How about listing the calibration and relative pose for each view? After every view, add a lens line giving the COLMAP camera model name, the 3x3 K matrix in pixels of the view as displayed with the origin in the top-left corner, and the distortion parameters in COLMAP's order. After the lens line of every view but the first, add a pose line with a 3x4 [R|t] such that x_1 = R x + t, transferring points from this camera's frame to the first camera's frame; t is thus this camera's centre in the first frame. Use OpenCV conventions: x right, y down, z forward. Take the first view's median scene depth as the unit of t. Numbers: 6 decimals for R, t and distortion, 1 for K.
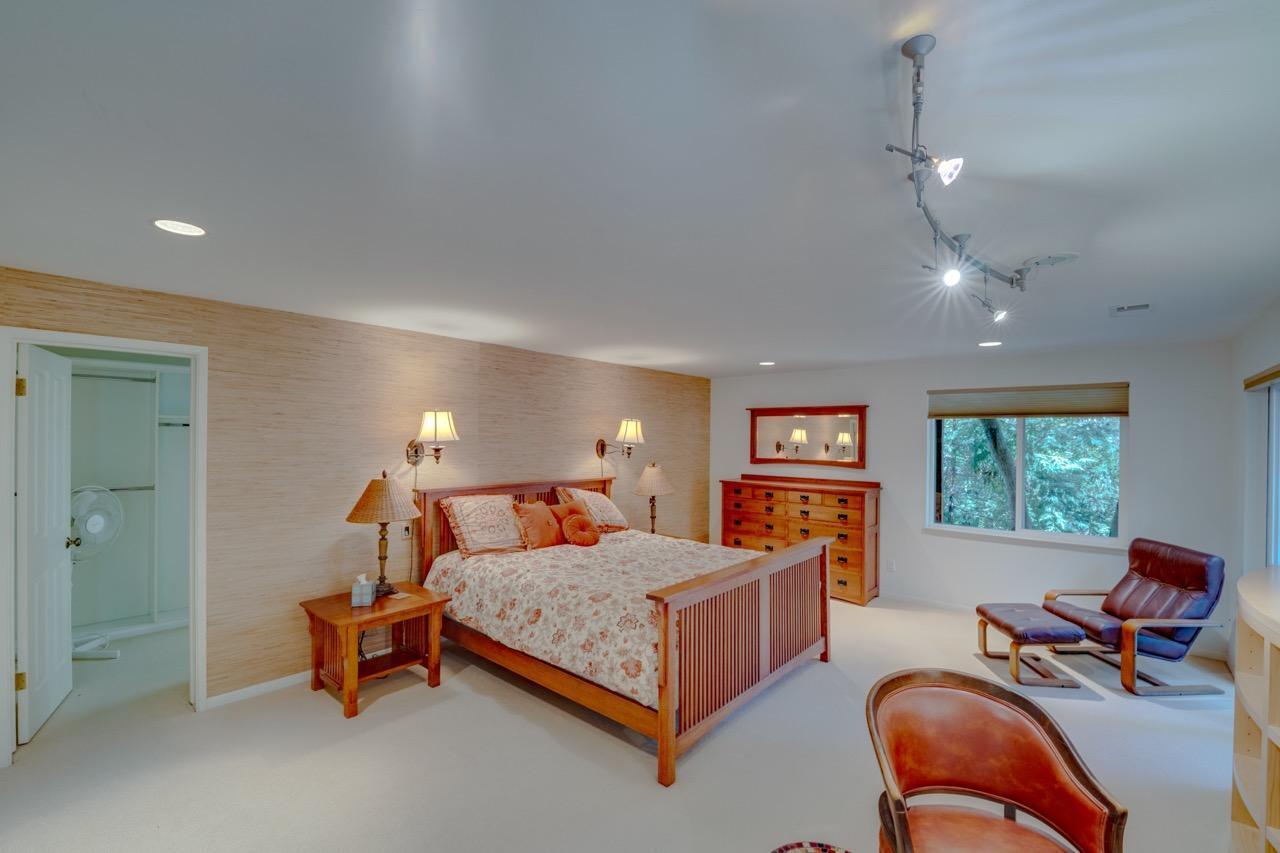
lens RADIAL K [[536.7, 0, 640.5], [0, 536.7, 437.7], [0, 0, 1]] dist [-0.017861, -0.000707]
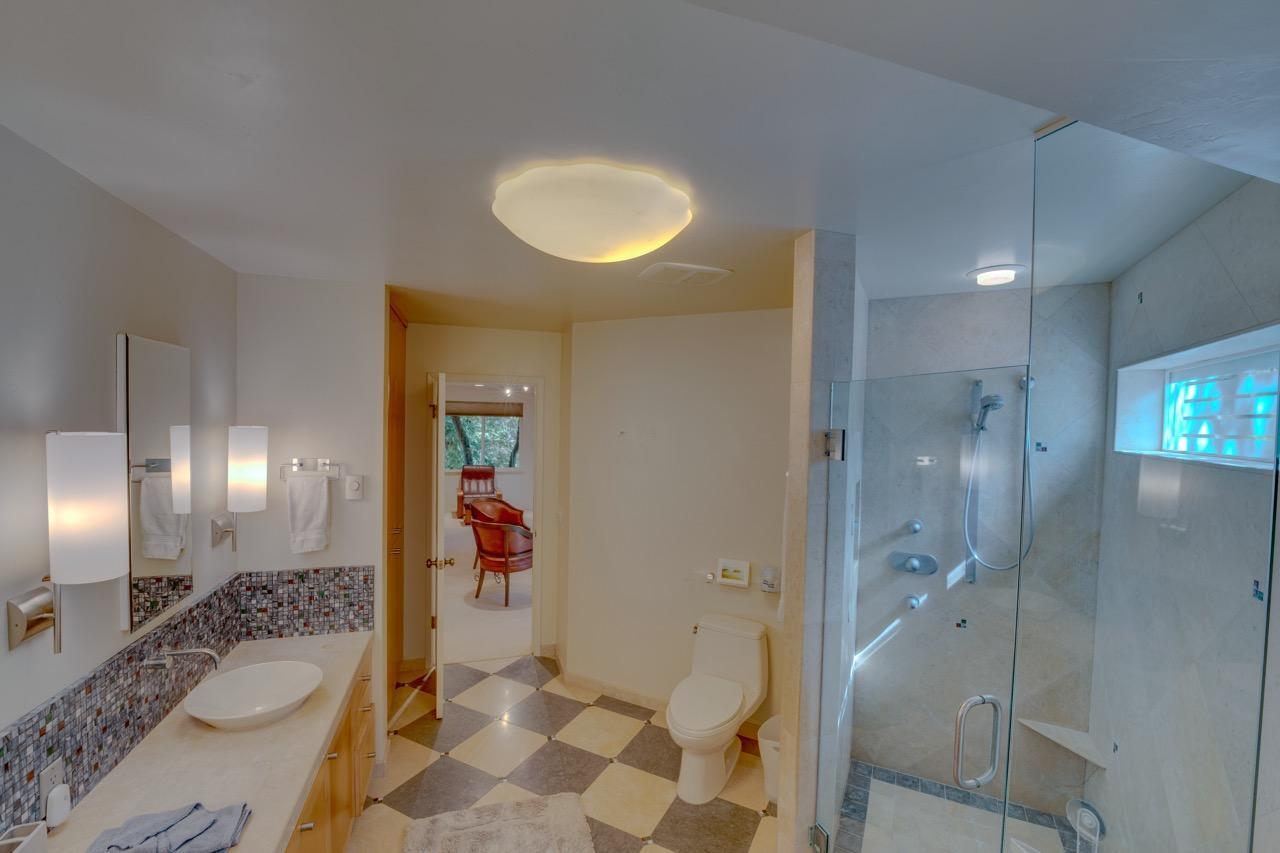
lens RADIAL K [[536.7, 0, 640.5], [0, 536.7, 437.7], [0, 0, 1]] dist [-0.017861, -0.000707]
pose [[0.517369, -0.024329, 0.855417, -0.976805], [-0.019120, 0.999018, 0.039978, -0.058971], [-0.855549, -0.037039, 0.516396, -0.797805]]
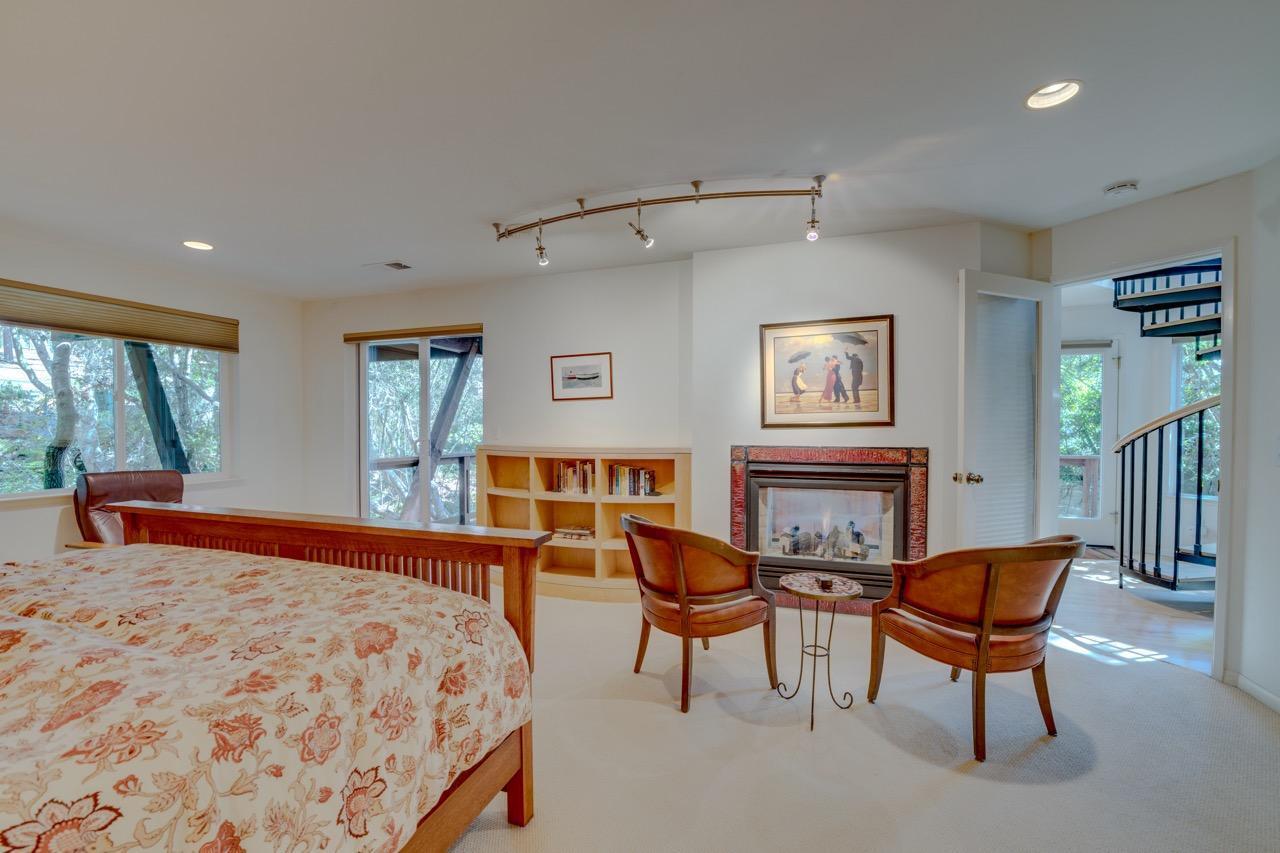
lens RADIAL K [[536.7, 0, 640.5], [0, 536.7, 437.7], [0, 0, 1]] dist [-0.017861, -0.000707]
pose [[-0.373987, -0.034341, 0.926798, -0.379742], [-0.004739, 0.999372, 0.035118, 0.092503], [-0.927422, 0.008741, -0.373915, 0.693033]]
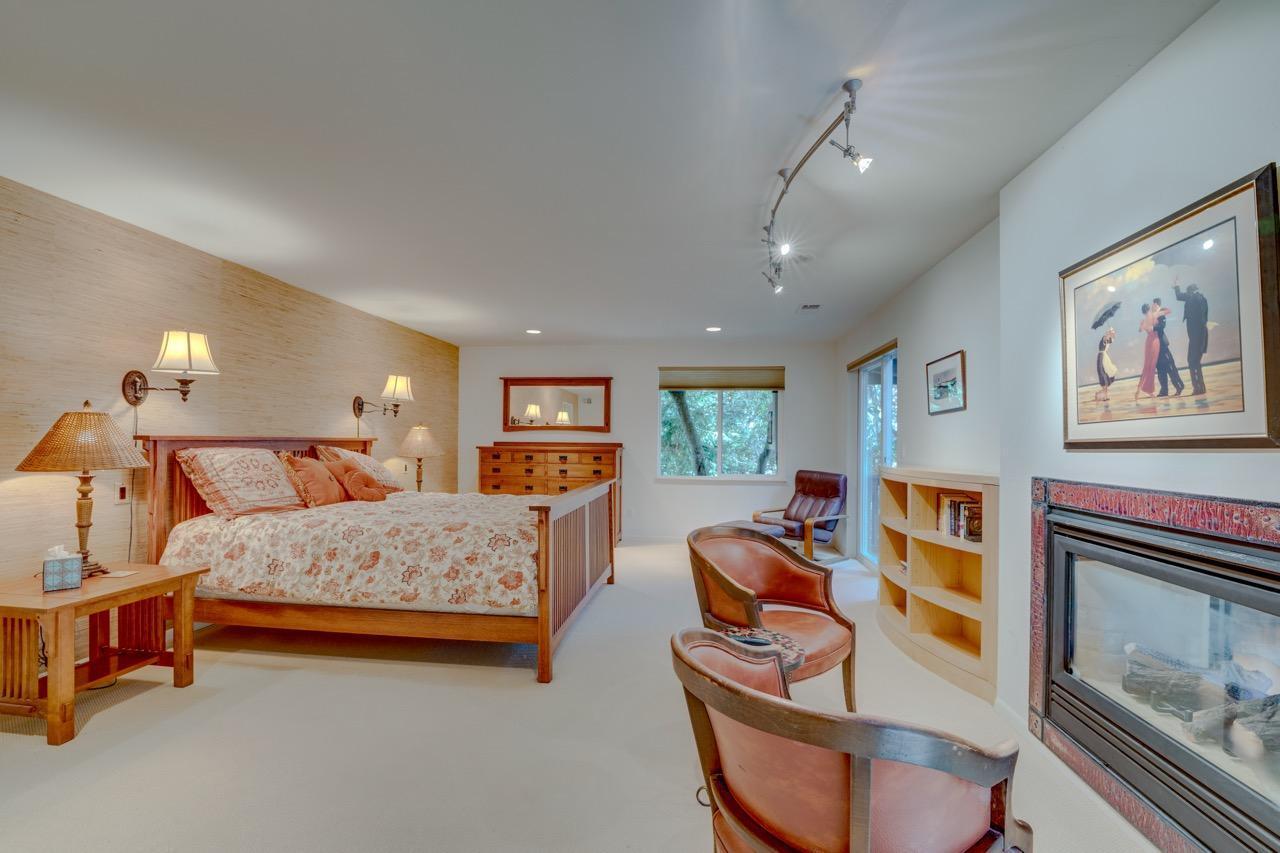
lens RADIAL K [[536.7, 0, 640.5], [0, 536.7, 437.7], [0, 0, 1]] dist [-0.017861, -0.000707]
pose [[0.827572, 0.000168, 0.561359, -0.250774], [-0.001185, 0.999998, 0.001447, 0.095296], [-0.561358, -0.001863, 0.827571, -0.002765]]
